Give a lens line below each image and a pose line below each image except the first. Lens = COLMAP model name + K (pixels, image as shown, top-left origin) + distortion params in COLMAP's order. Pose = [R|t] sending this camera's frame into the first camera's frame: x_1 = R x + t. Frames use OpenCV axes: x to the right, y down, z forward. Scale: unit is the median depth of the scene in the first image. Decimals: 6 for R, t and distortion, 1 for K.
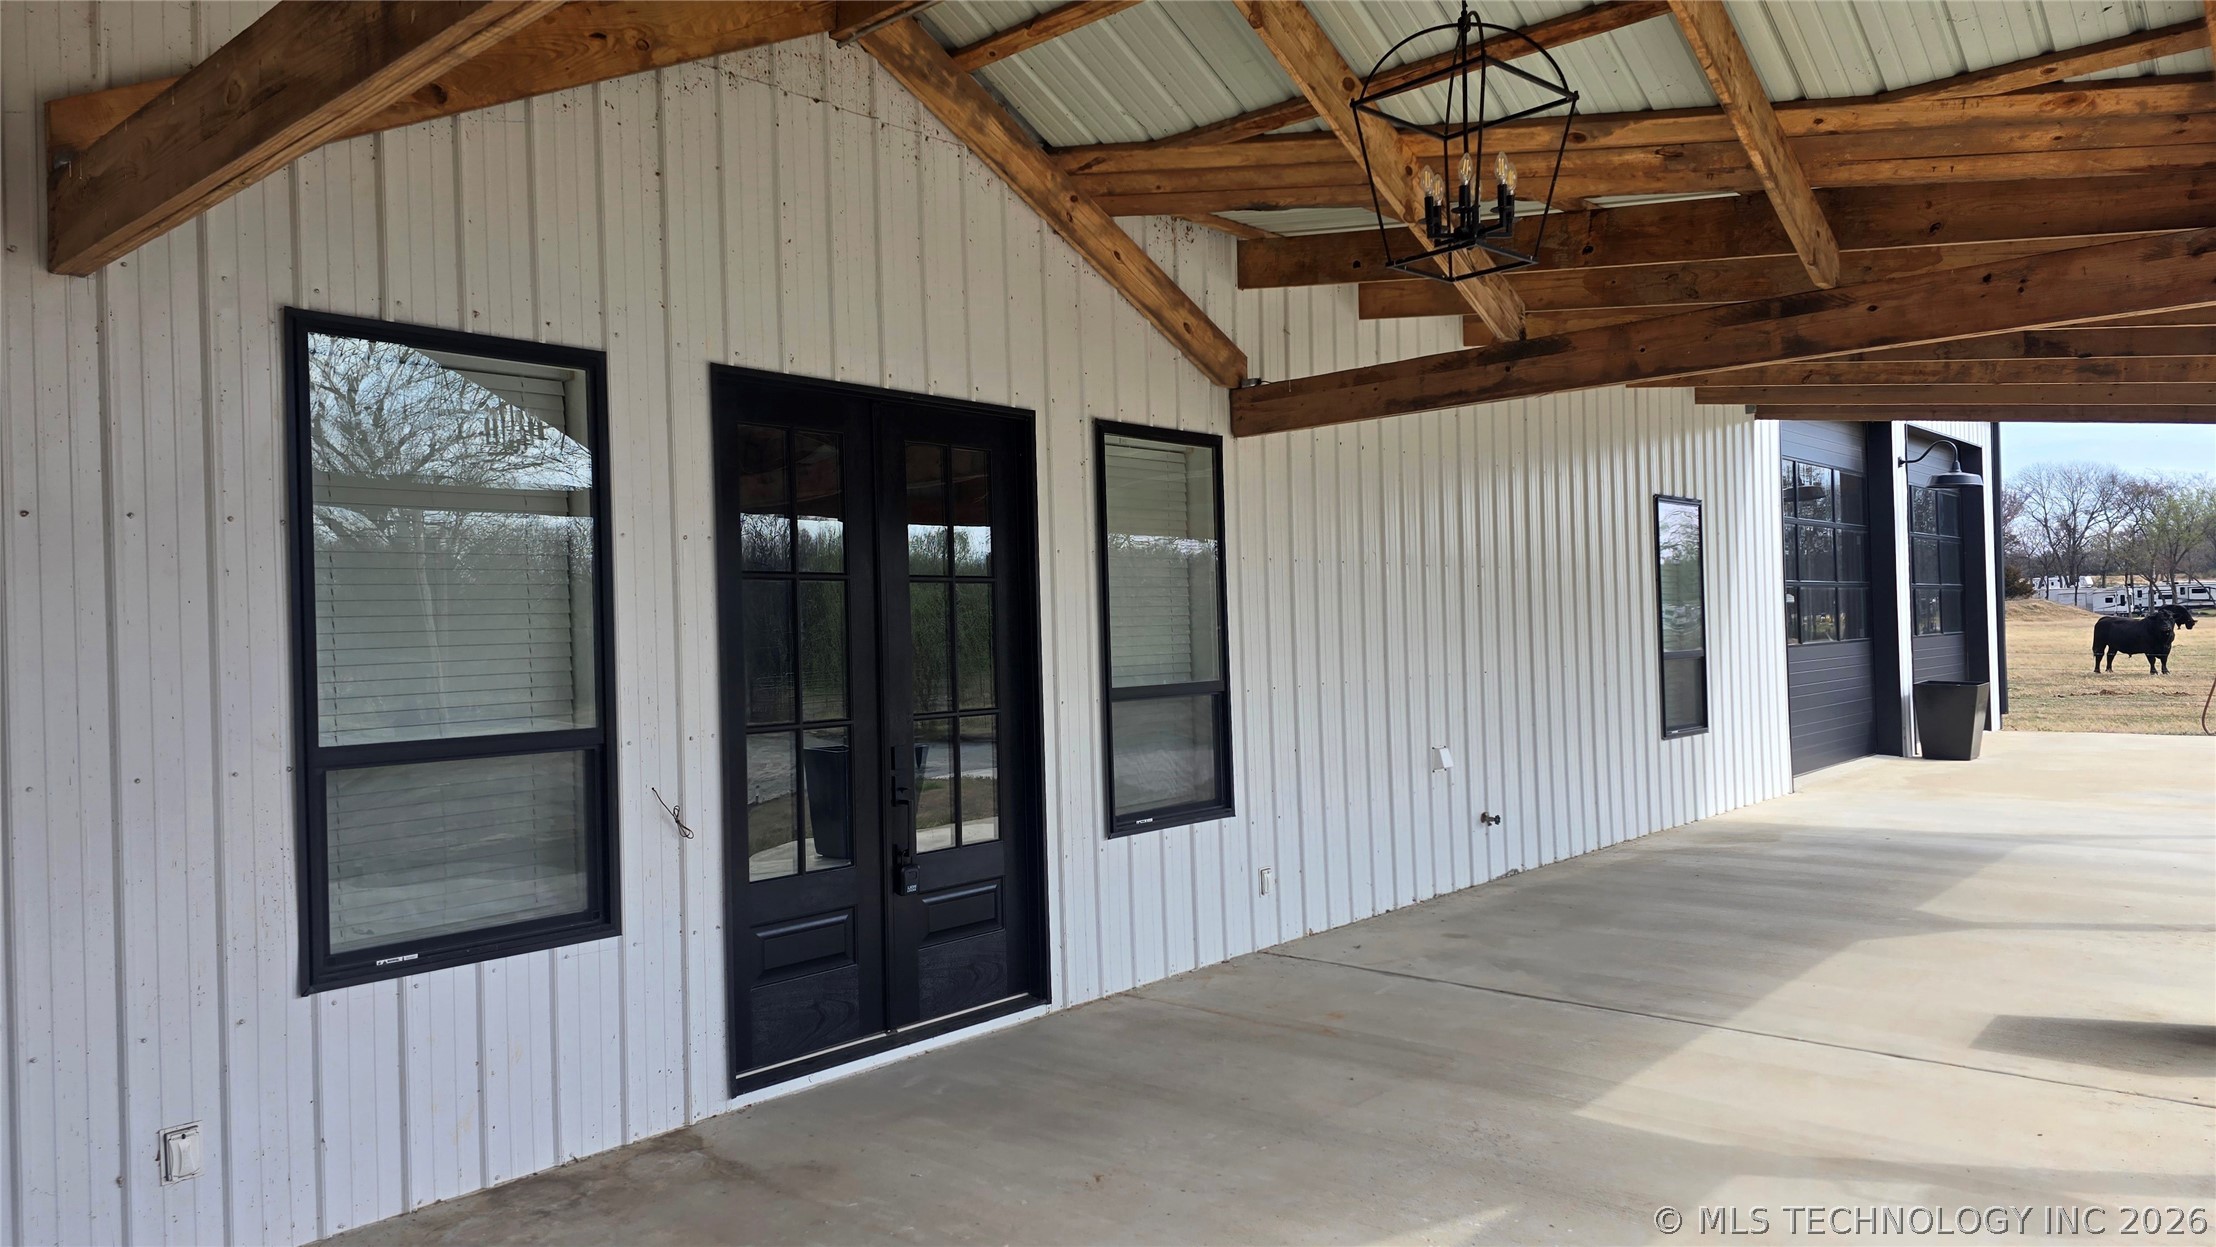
lens RADIAL K [[1458.2, 0, 1108.0], [0, 1458.2, 623.5], [0, 0, 1]] dist [0.020110, -0.001118]
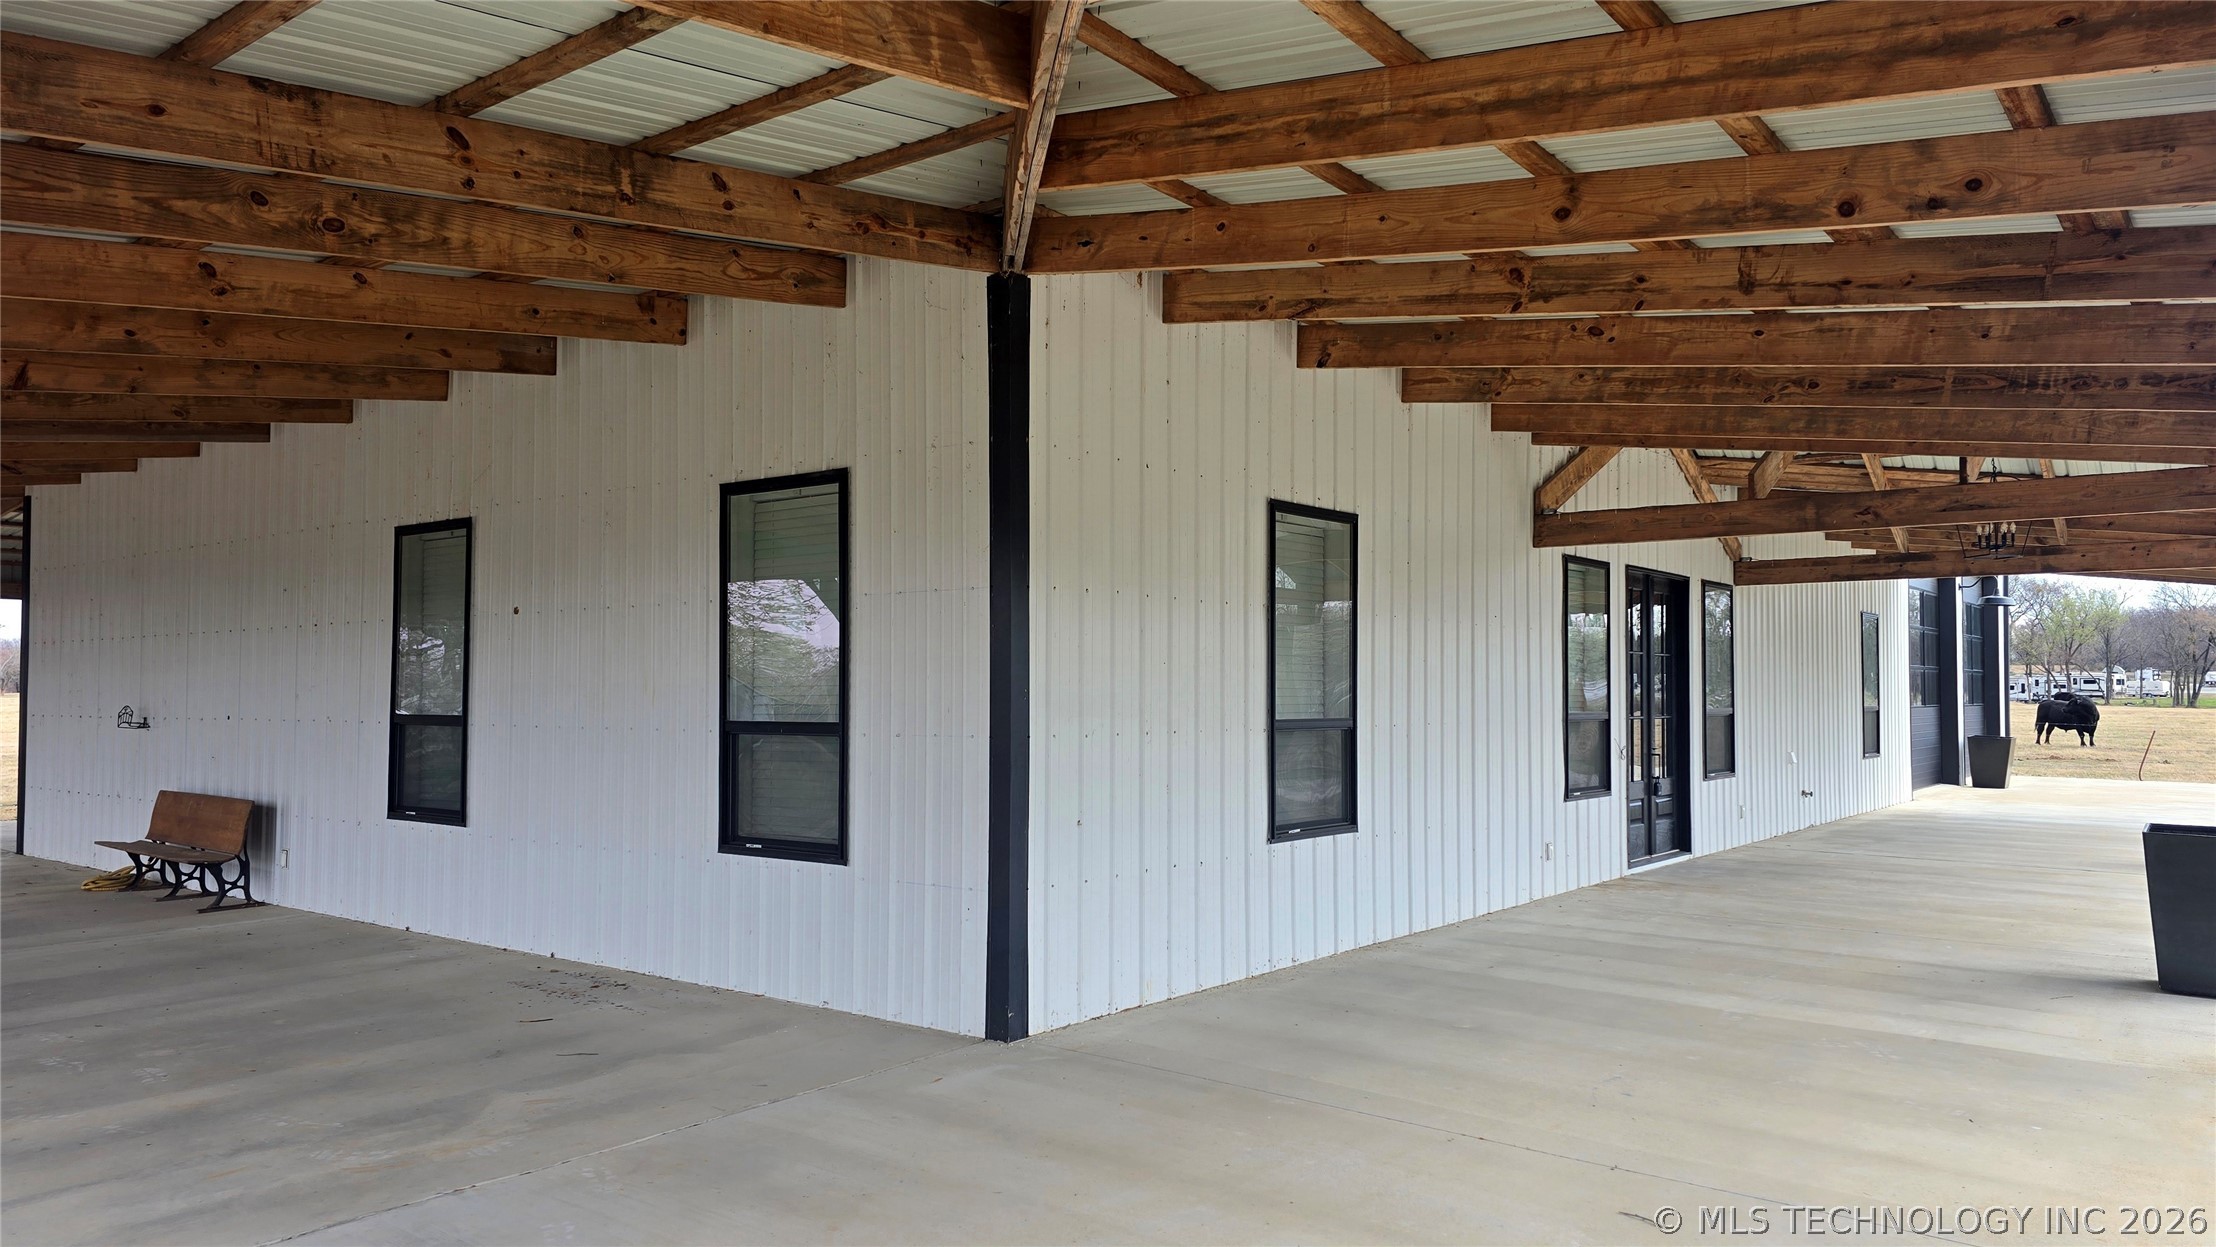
lens RADIAL K [[1532.0, 0, 1112.4], [0, 1532.0, 655.1], [0, 0, 1]] dist [0.022401, -0.002859]
pose [[0.995150, 0.048825, 0.085395, -0.251725], [-0.048304, 0.998799, -0.008162, 0.006873], [-0.085691, 0.003998, 0.996314, -0.270841]]
